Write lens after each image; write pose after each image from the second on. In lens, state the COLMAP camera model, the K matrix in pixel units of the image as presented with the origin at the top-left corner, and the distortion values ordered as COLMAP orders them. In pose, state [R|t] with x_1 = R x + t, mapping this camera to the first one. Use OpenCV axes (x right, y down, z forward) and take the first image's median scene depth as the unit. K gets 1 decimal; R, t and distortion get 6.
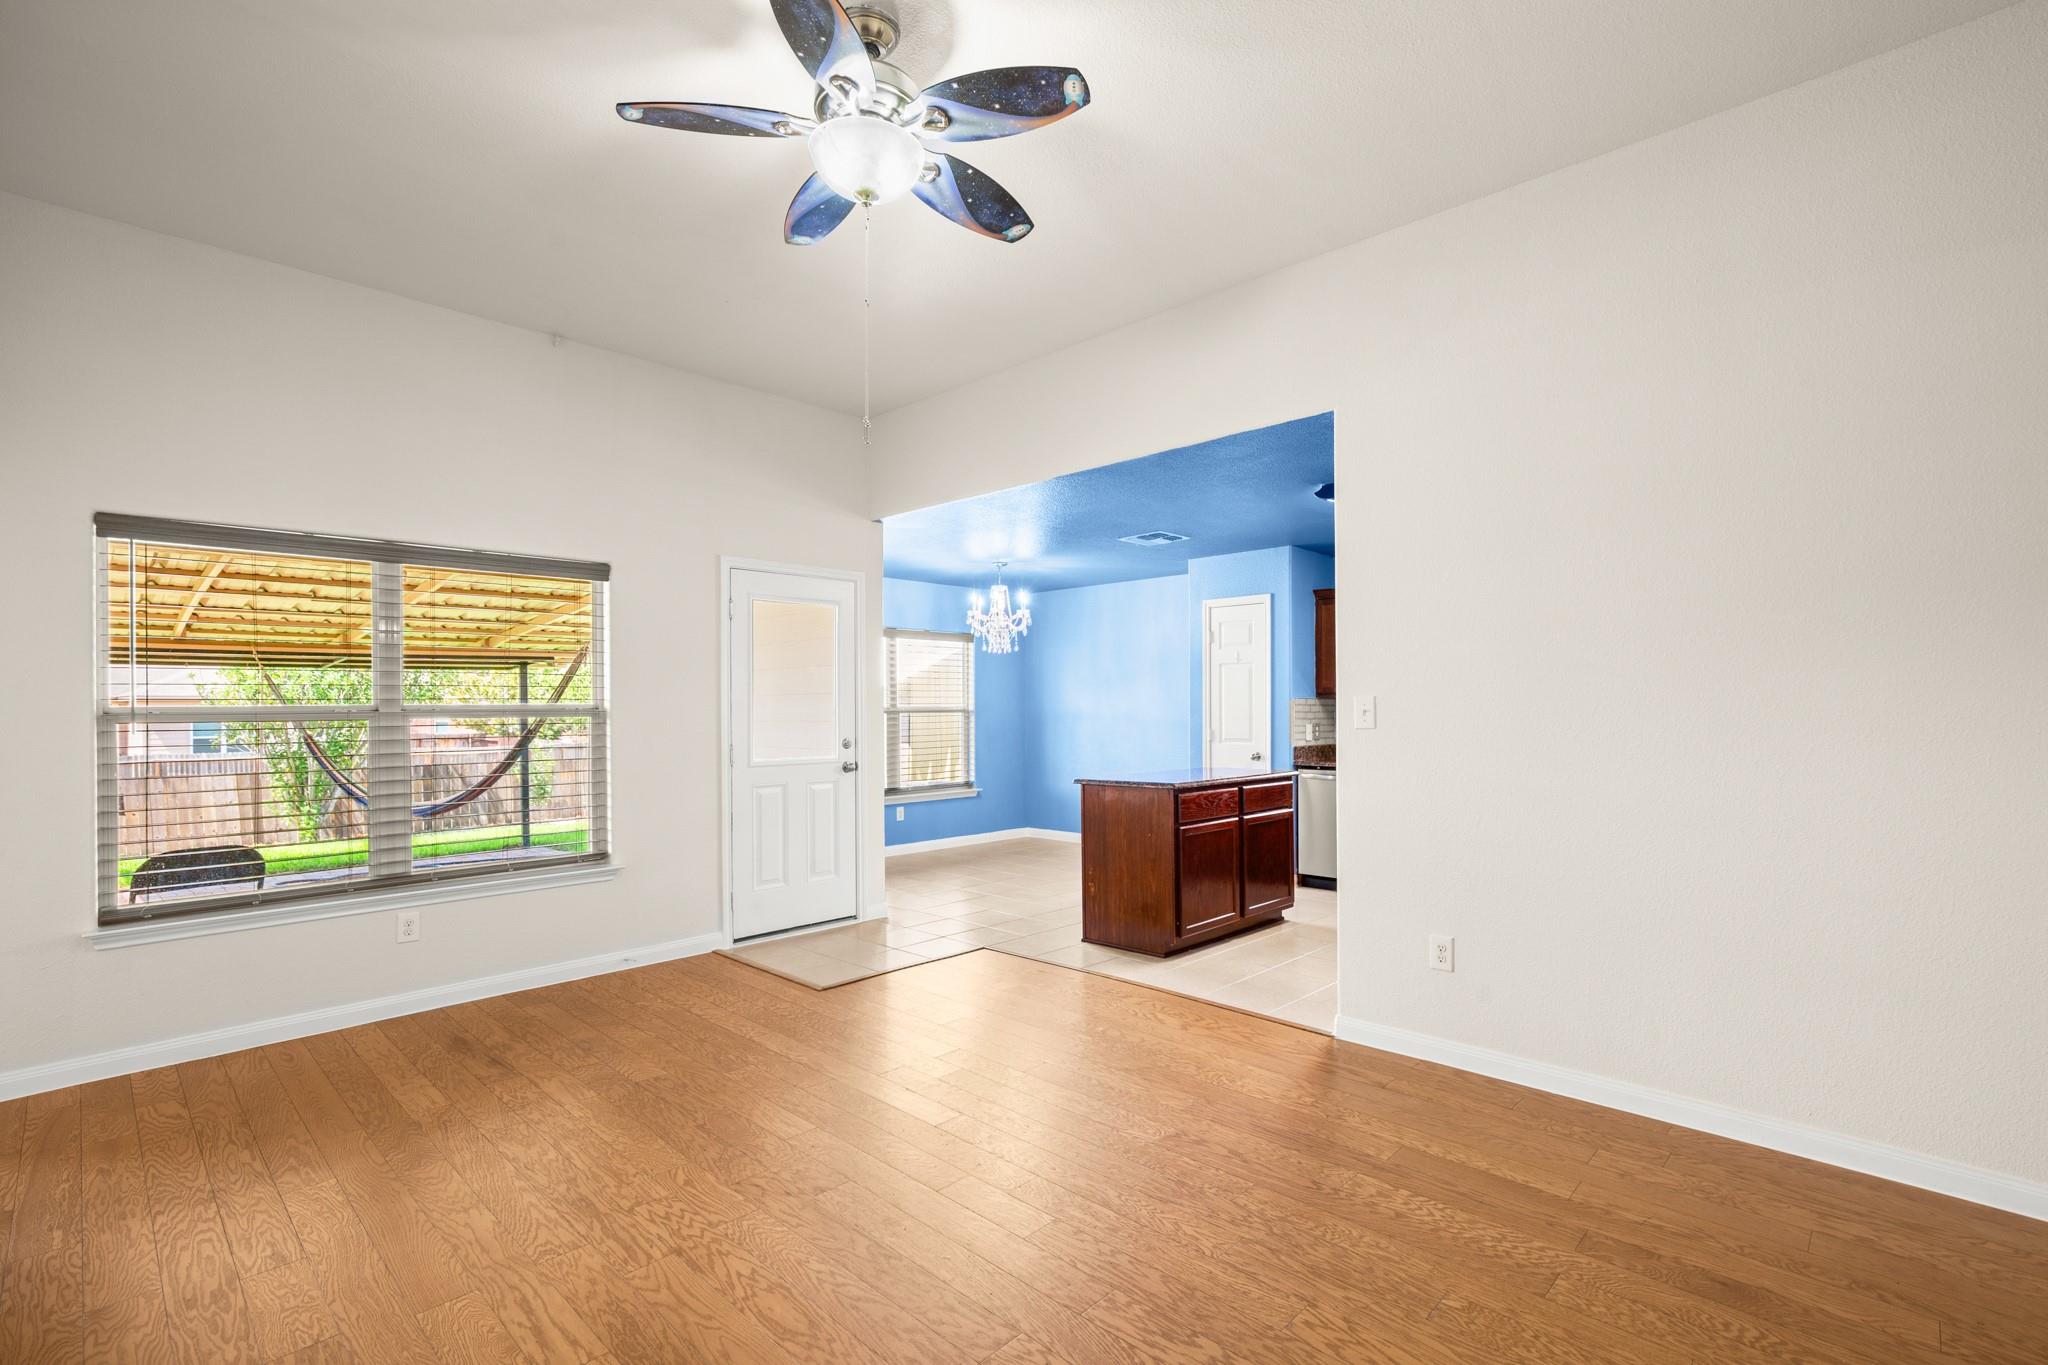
lens RADIAL K [[936.6, 0, 1053.6], [0, 936.6, 702.1], [0, 0, 1]] dist [-0.009821, 0.002374]
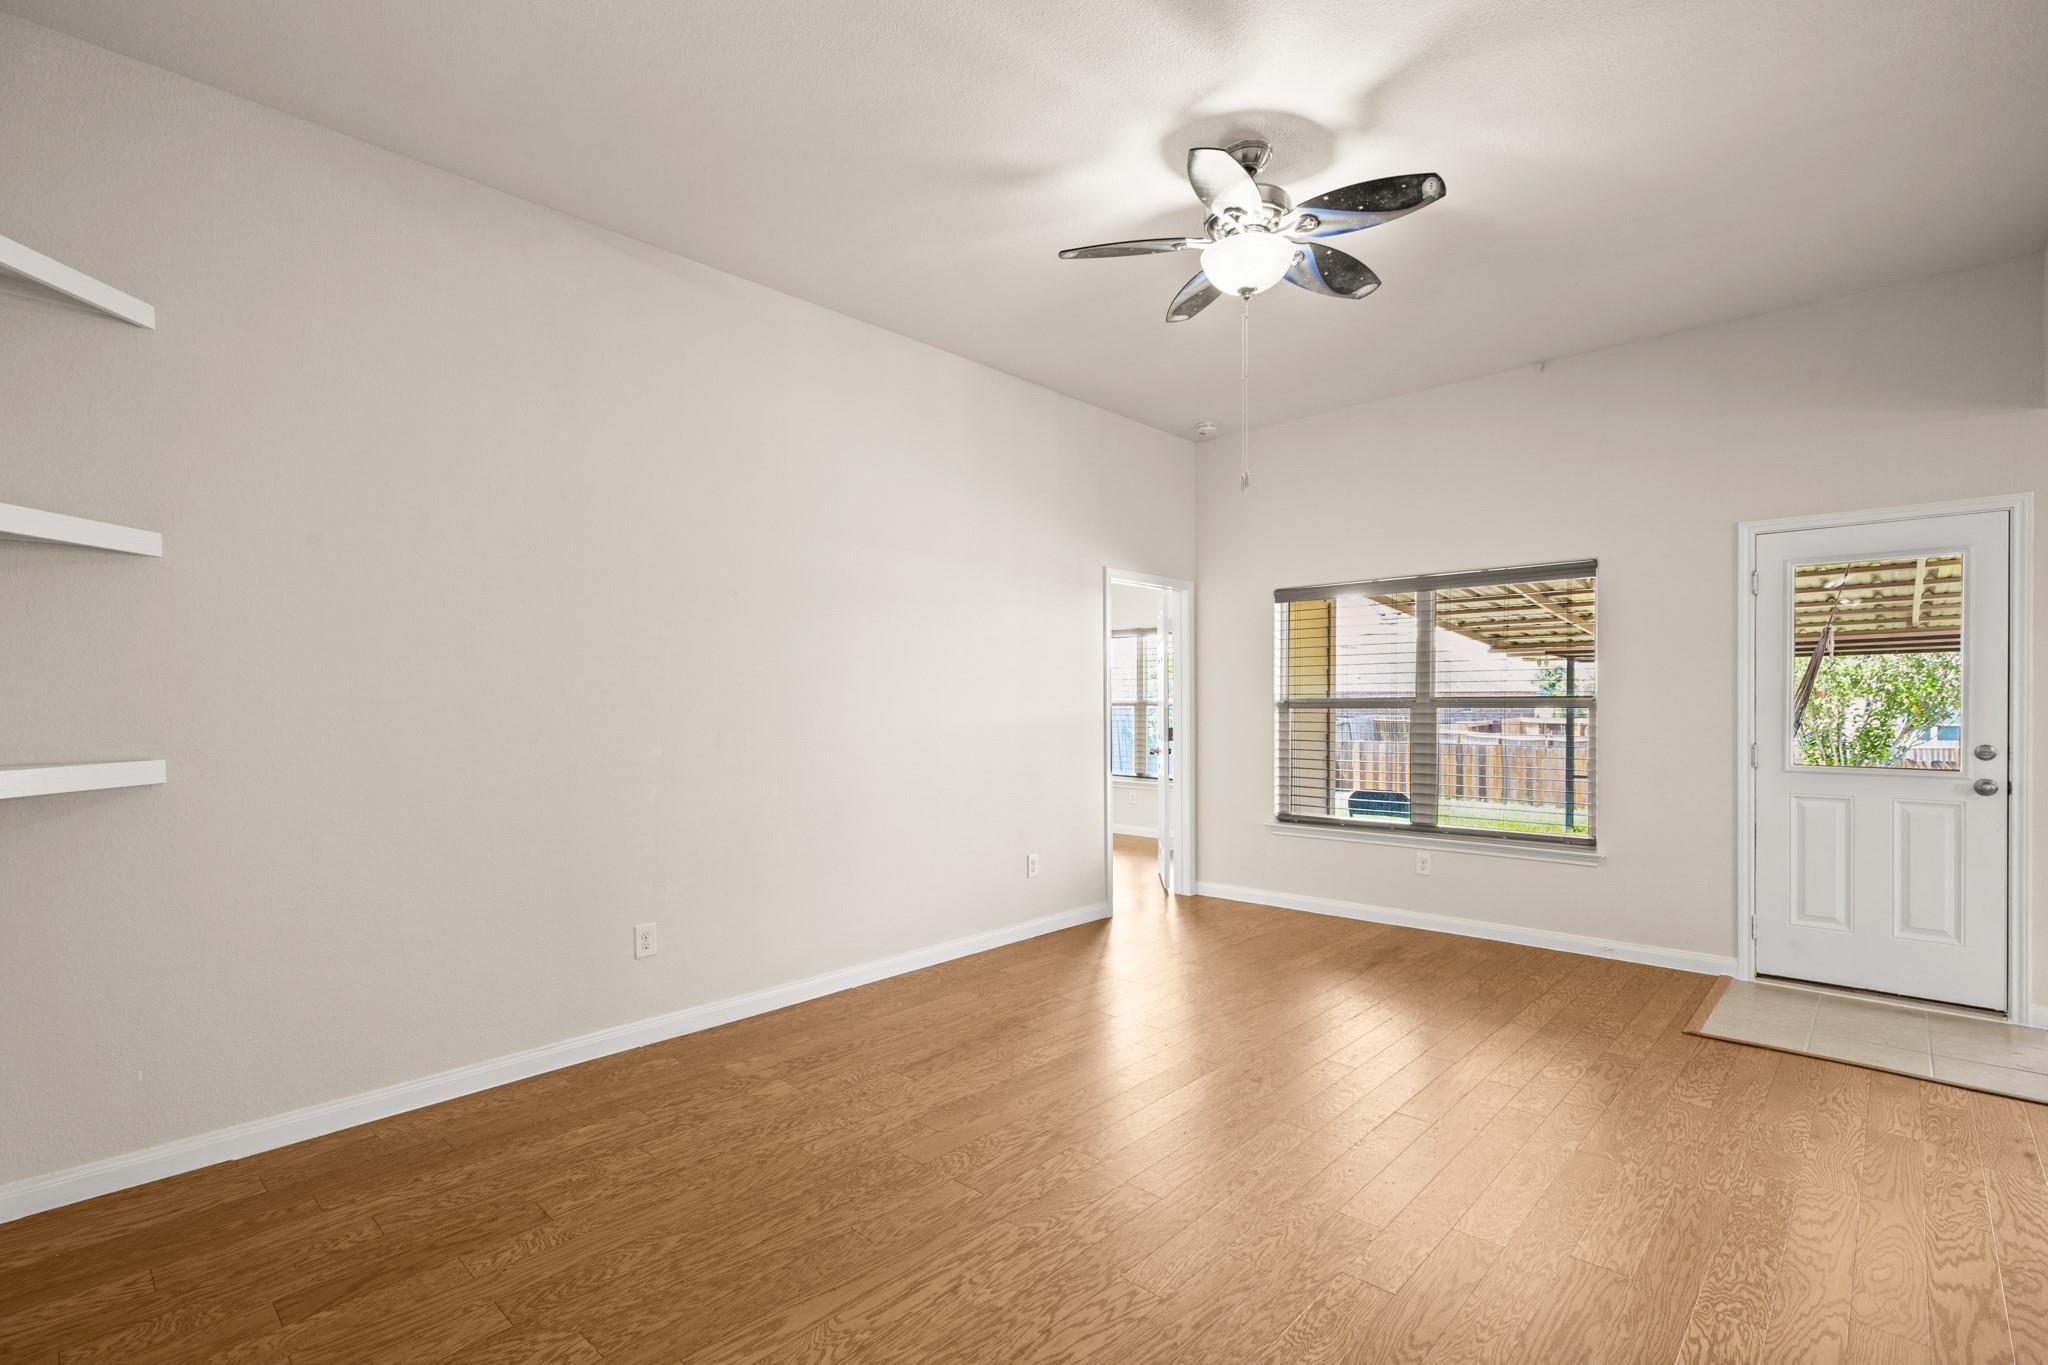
lens RADIAL K [[936.6, 0, 1020.1], [0, 936.6, 699.7], [0, 0, 1]] dist [-0.009821, 0.002374]
pose [[-0.002331, 0.004600, -0.999987, 0.677314], [0.006597, 0.999968, 0.004584, -0.003054], [0.999976, -0.006586, -0.002362, 0.451773]]
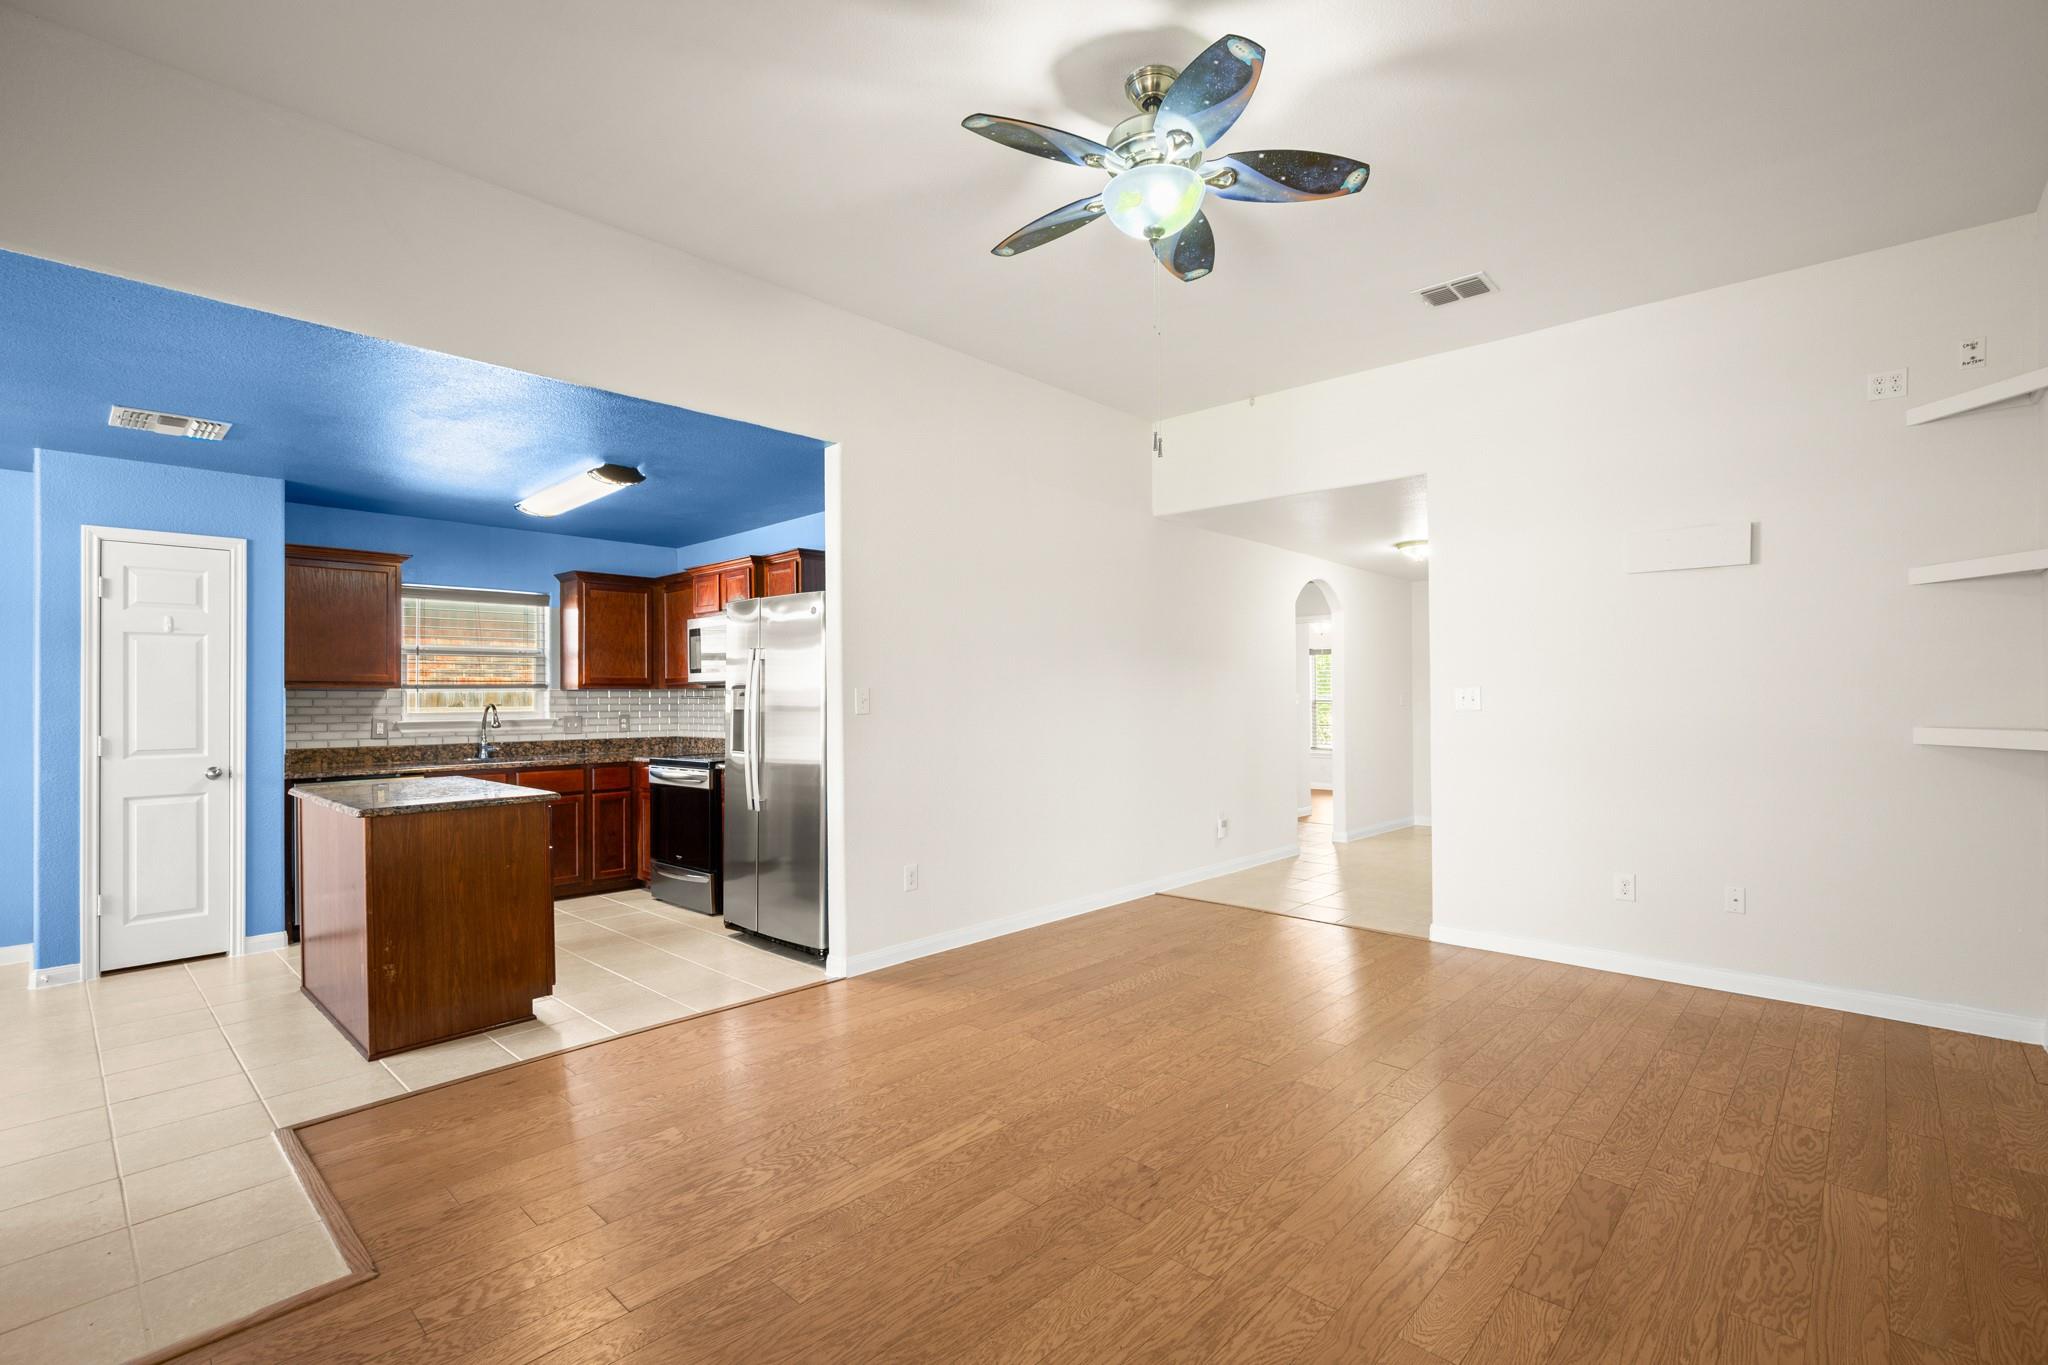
lens RADIAL K [[936.6, 0, 1022.8], [0, 936.6, 676.8], [0, 0, 1]] dist [-0.009821, 0.002374]
pose [[-0.004682, 0.022847, 0.999728, -0.843822], [0.002033, 0.999737, -0.022838, 0.008027], [-0.999987, 0.001925, -0.004727, 0.751934]]
